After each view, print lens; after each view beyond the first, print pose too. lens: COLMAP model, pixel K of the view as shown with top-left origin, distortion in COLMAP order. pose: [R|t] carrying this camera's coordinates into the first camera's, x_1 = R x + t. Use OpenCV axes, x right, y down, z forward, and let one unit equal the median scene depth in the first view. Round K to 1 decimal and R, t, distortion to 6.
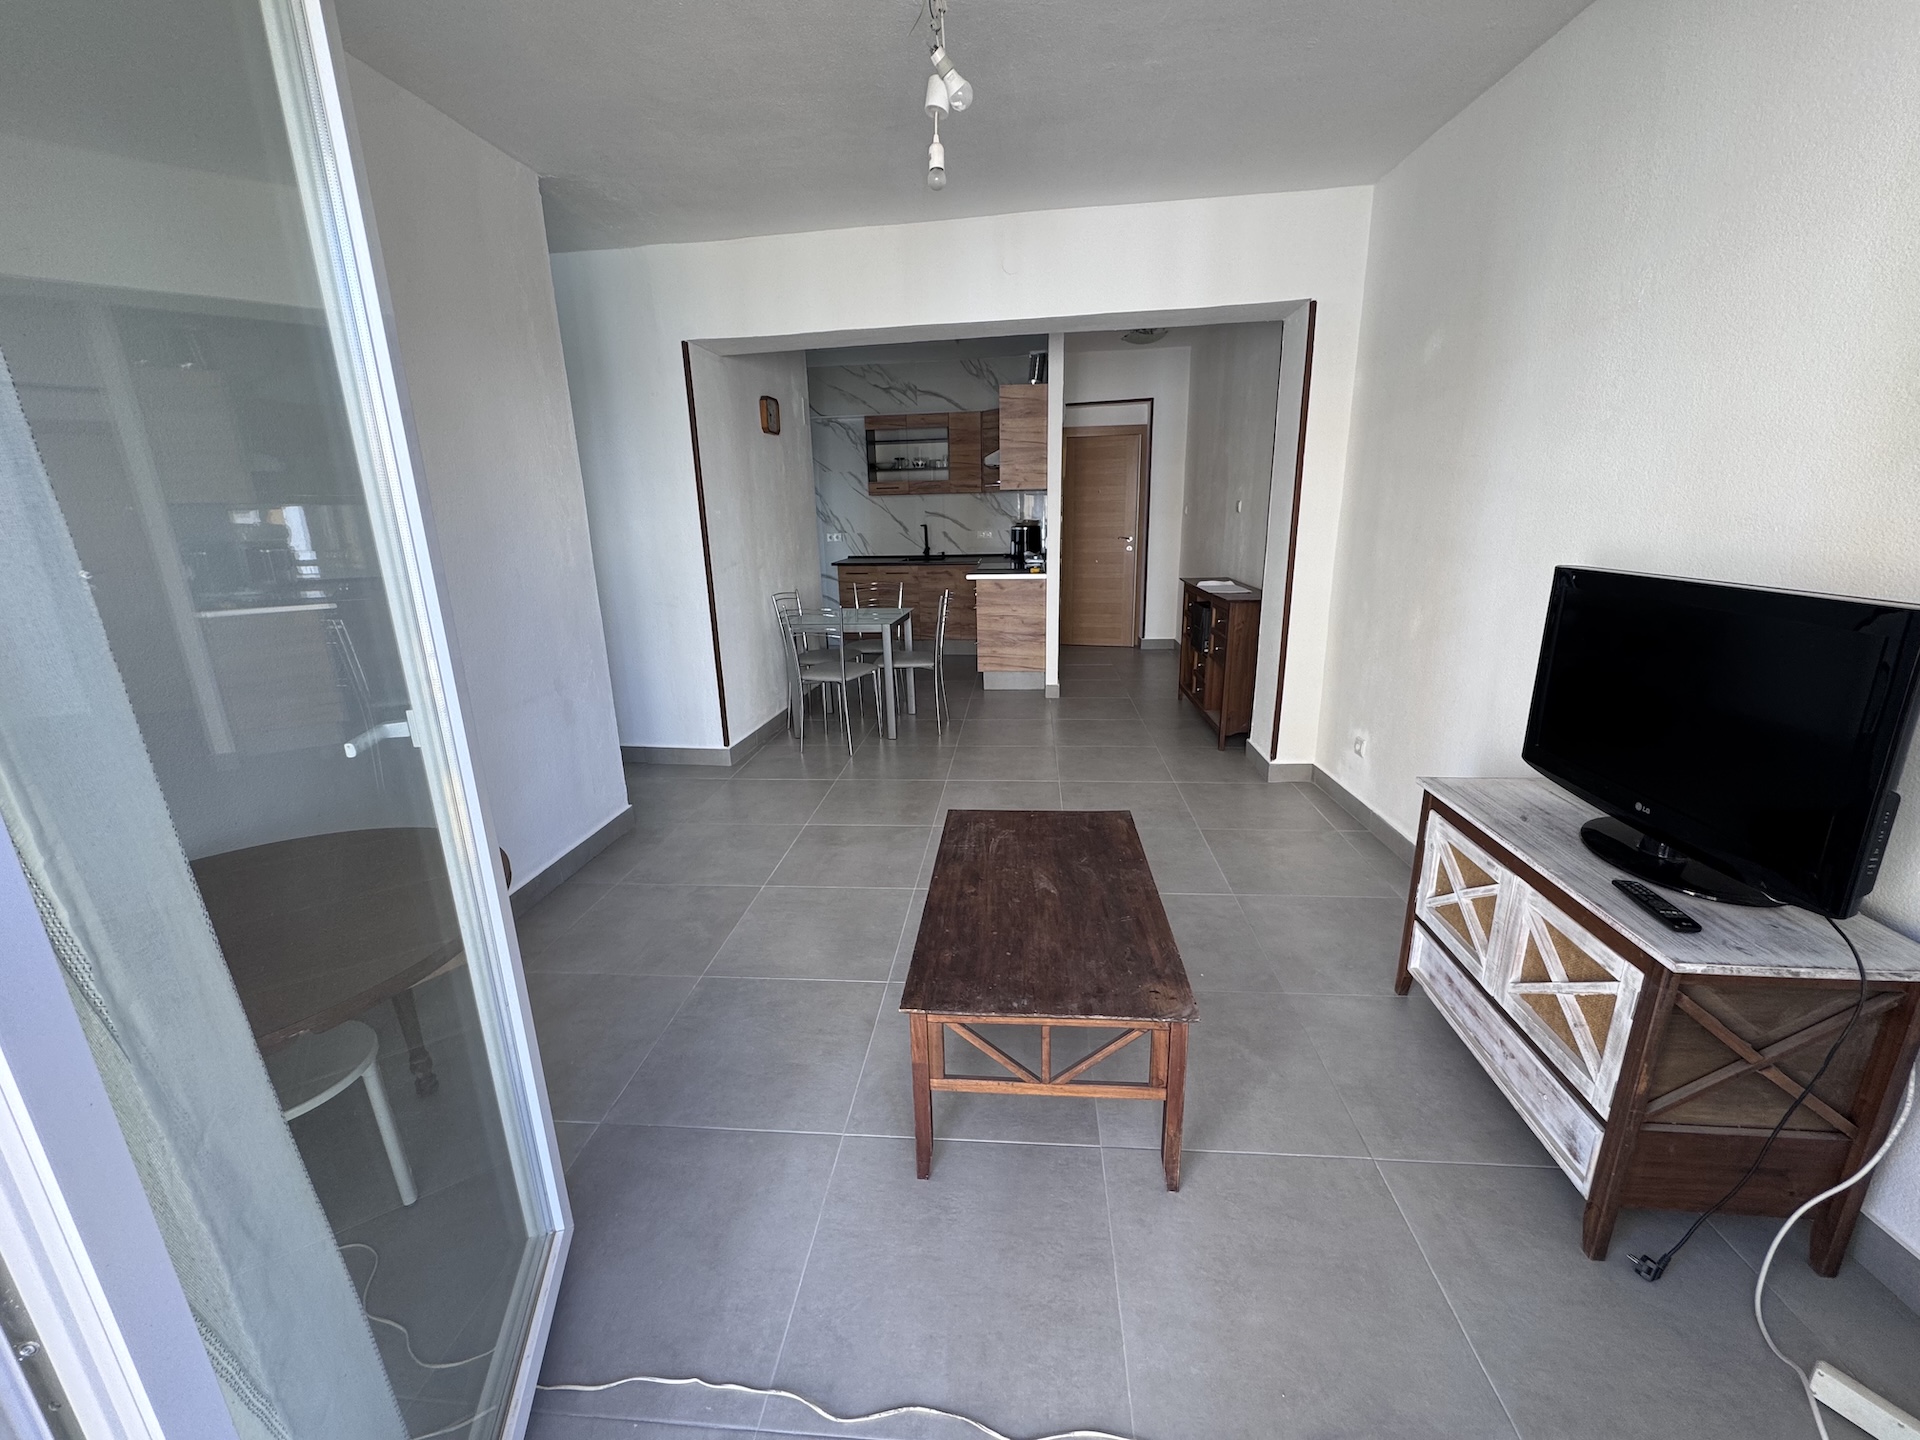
lens RADIAL K [[764.5, 0, 966.9], [0, 764.5, 717.7], [0, 0, 1]] dist [-0.004628, 0.000765]
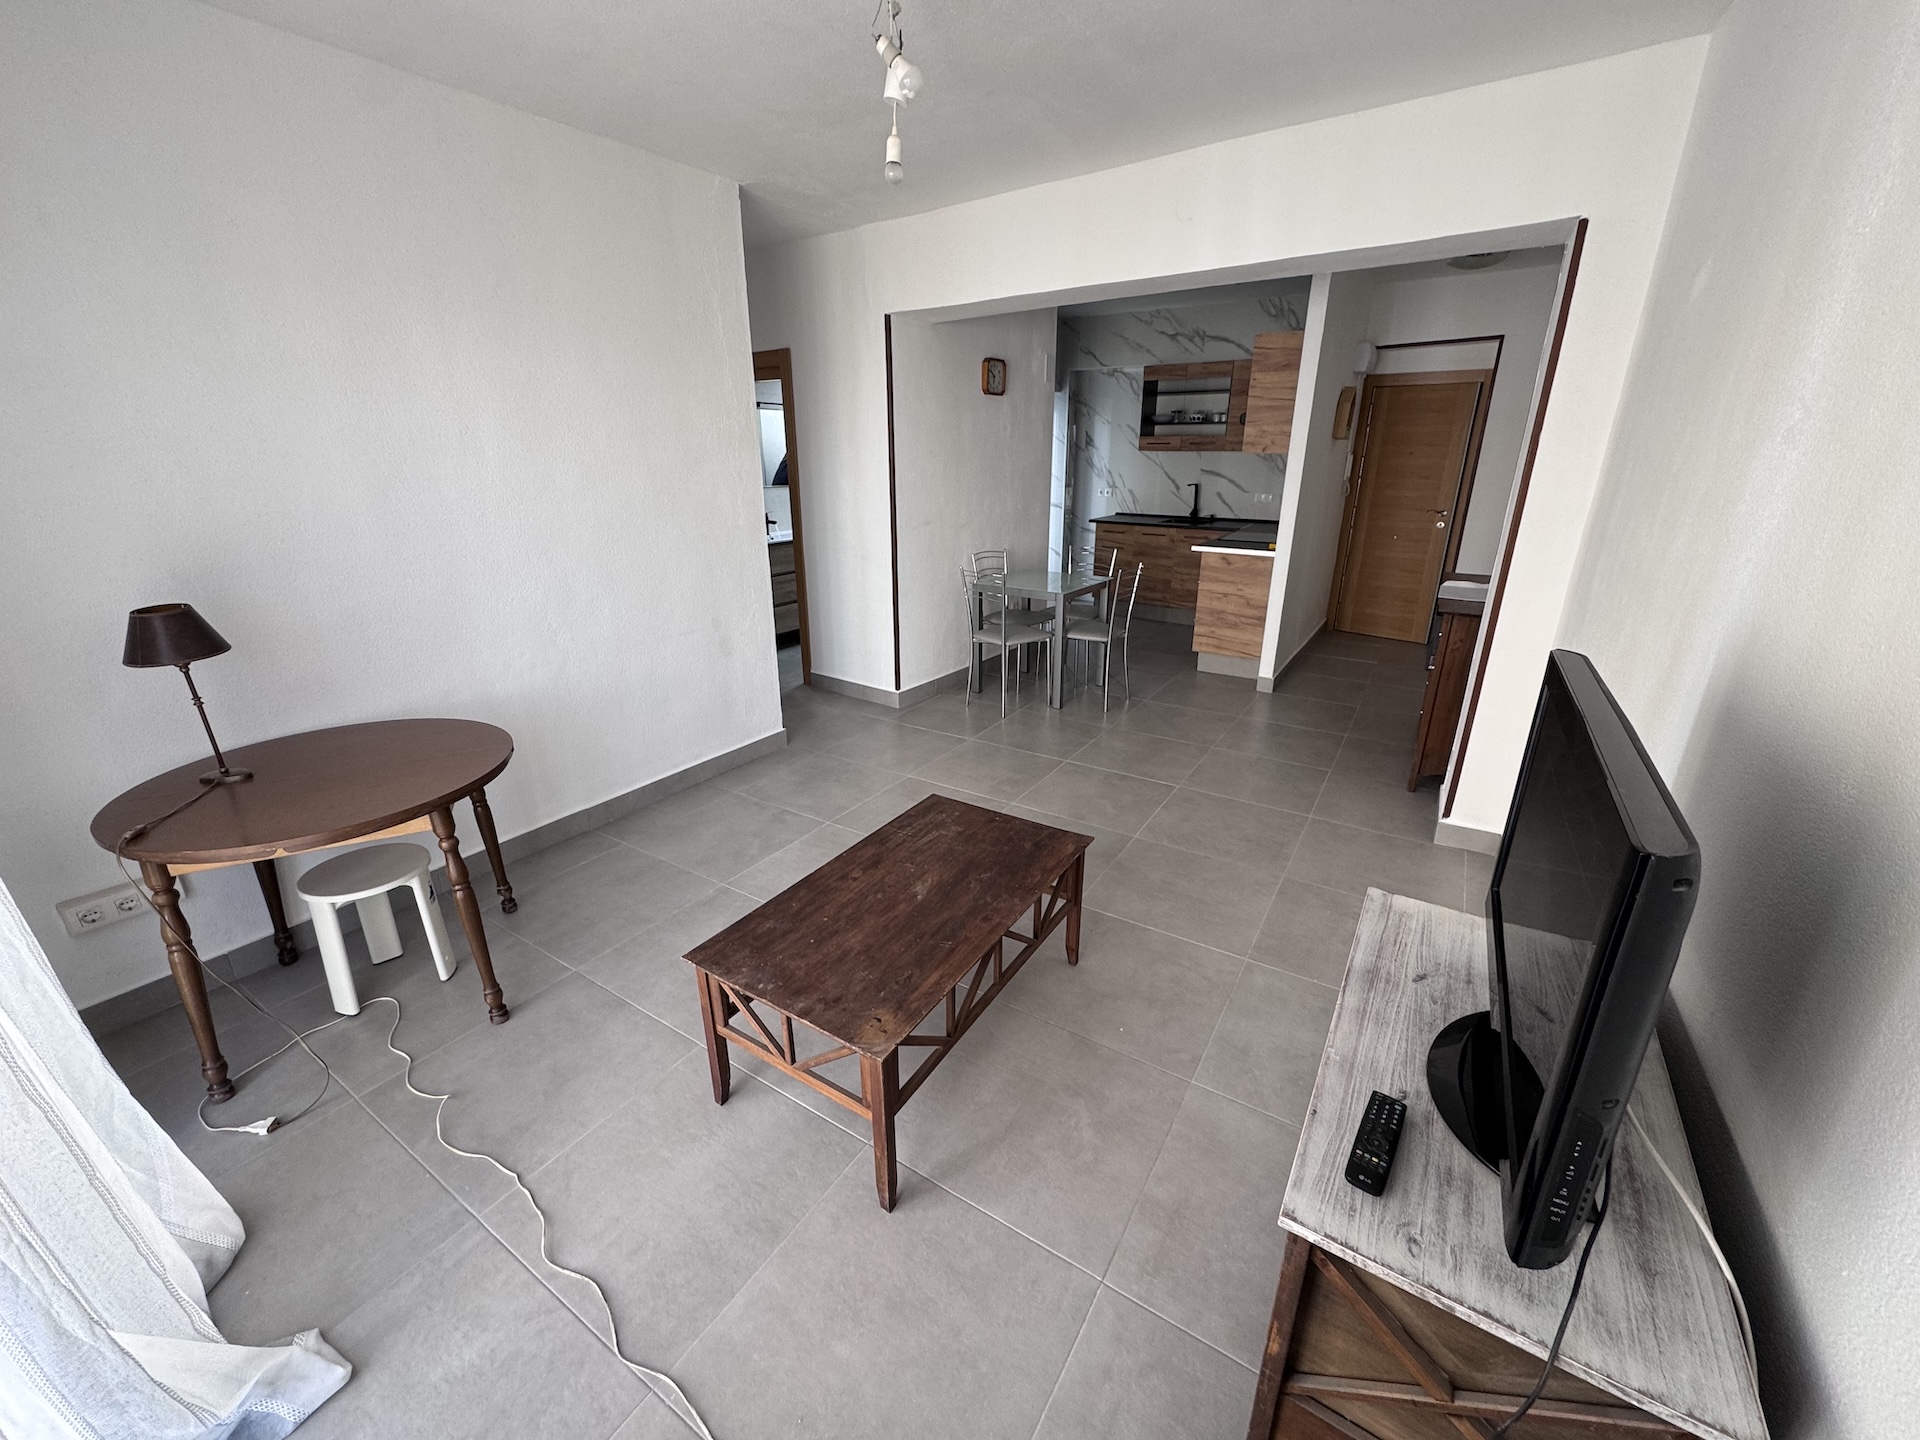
lens RADIAL K [[764.5, 0, 966.5], [0, 764.5, 716.7], [0, 0, 1]] dist [-0.004628, 0.000765]
pose [[0.884971, 0.175248, -0.431410, 0.195024], [-0.142622, 0.983961, 0.107139, -0.043572], [0.443267, -0.033287, 0.895771, 0.043805]]
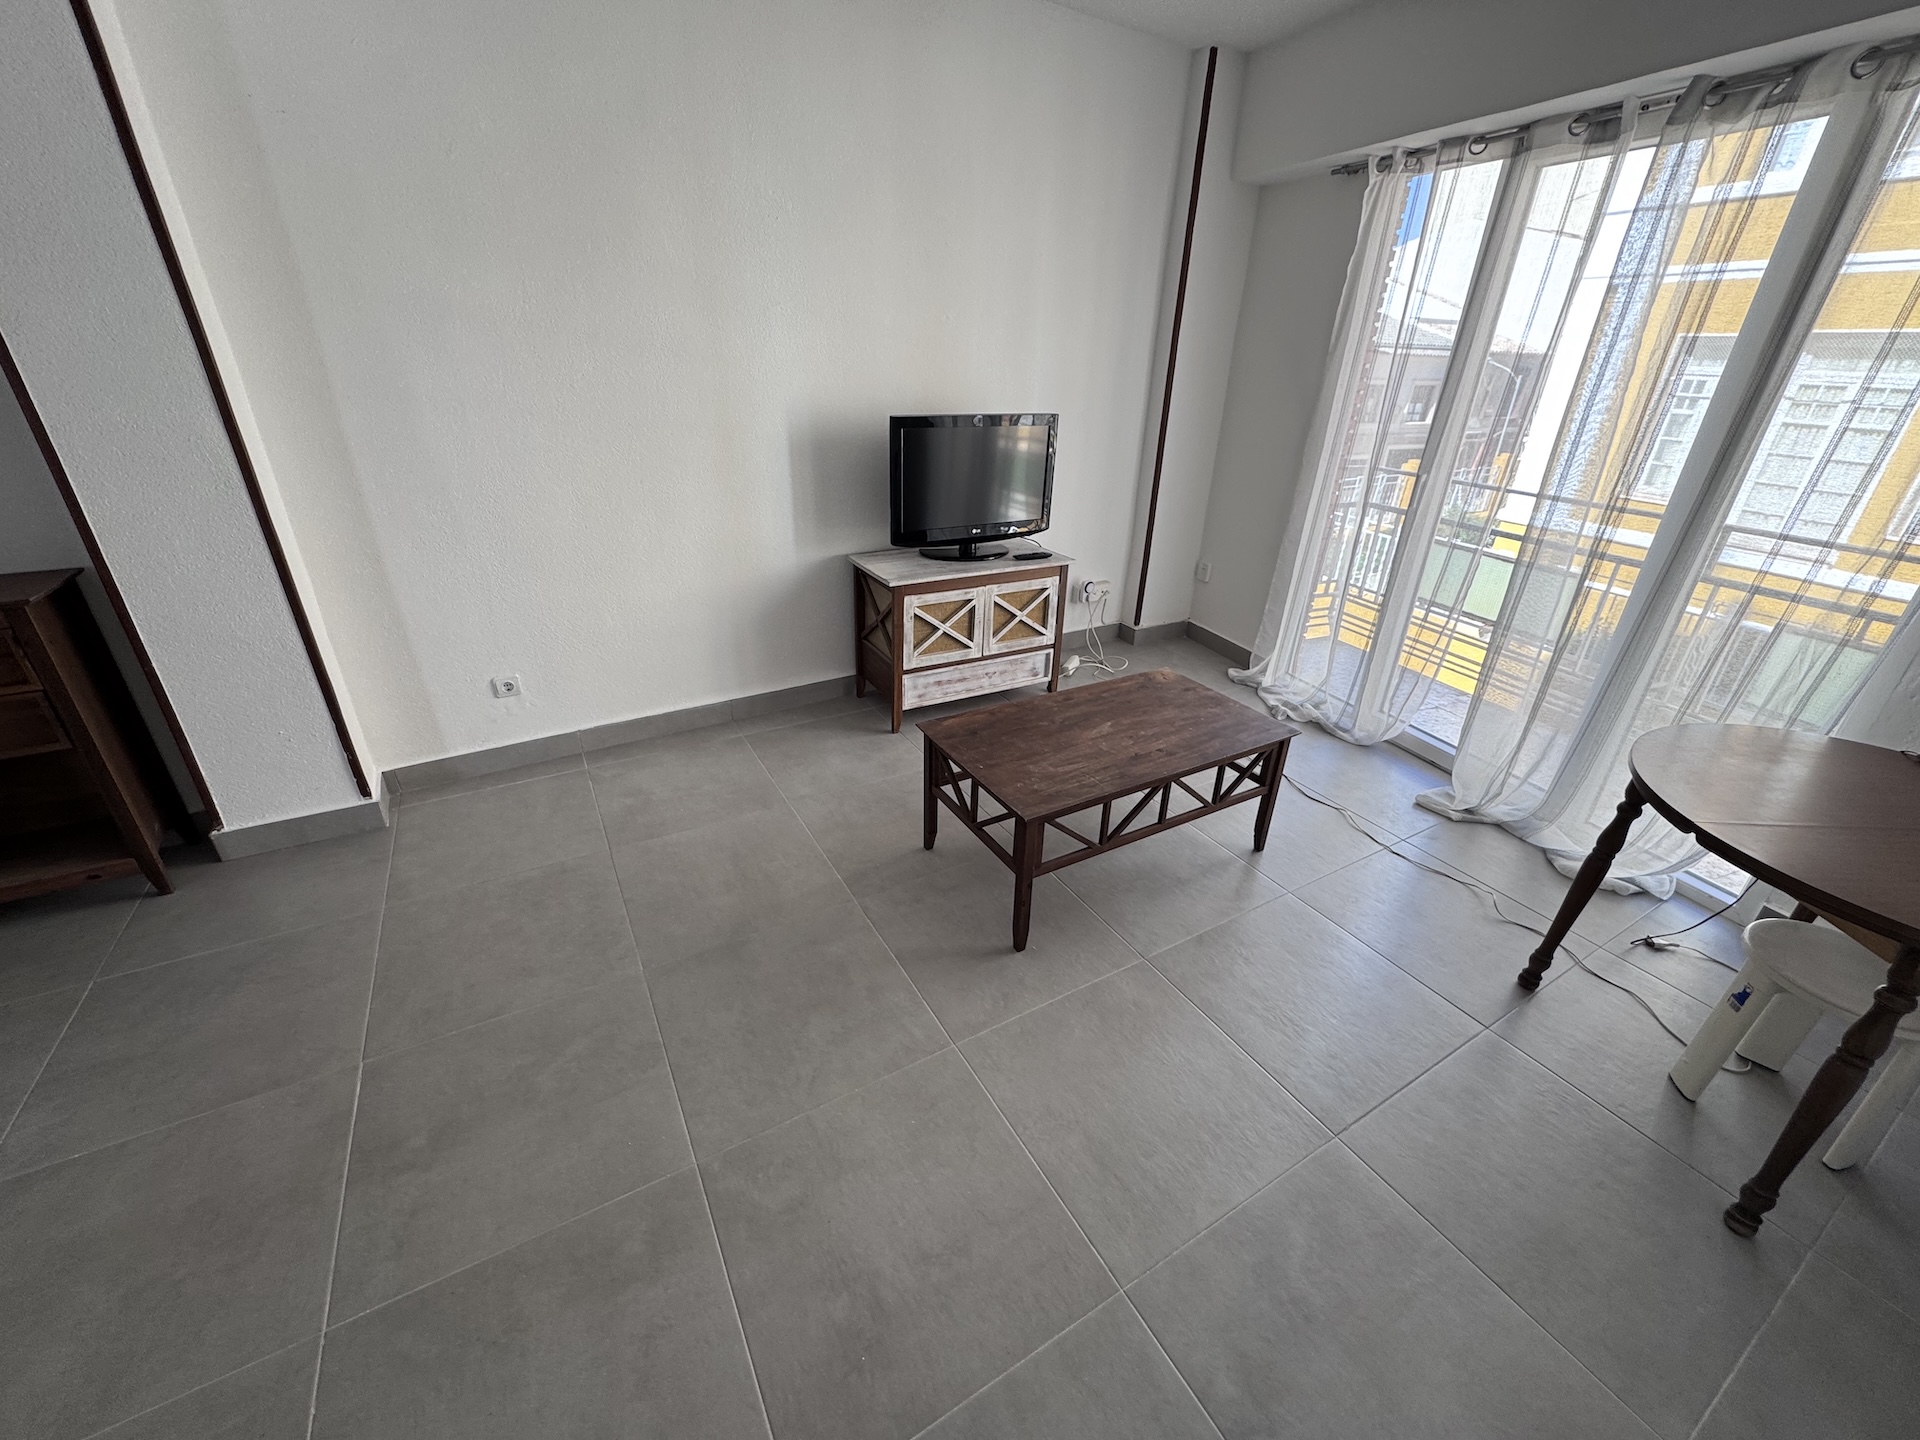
lens RADIAL K [[764.5, 0, 964.3], [0, 764.5, 717.2], [0, 0, 1]] dist [-0.004628, 0.000765]
pose [[-0.569852, -0.354692, 0.741257, -0.223062], [0.202936, 0.813367, 0.545207, -0.166837], [-0.796295, 0.461116, -0.391519, 0.569701]]
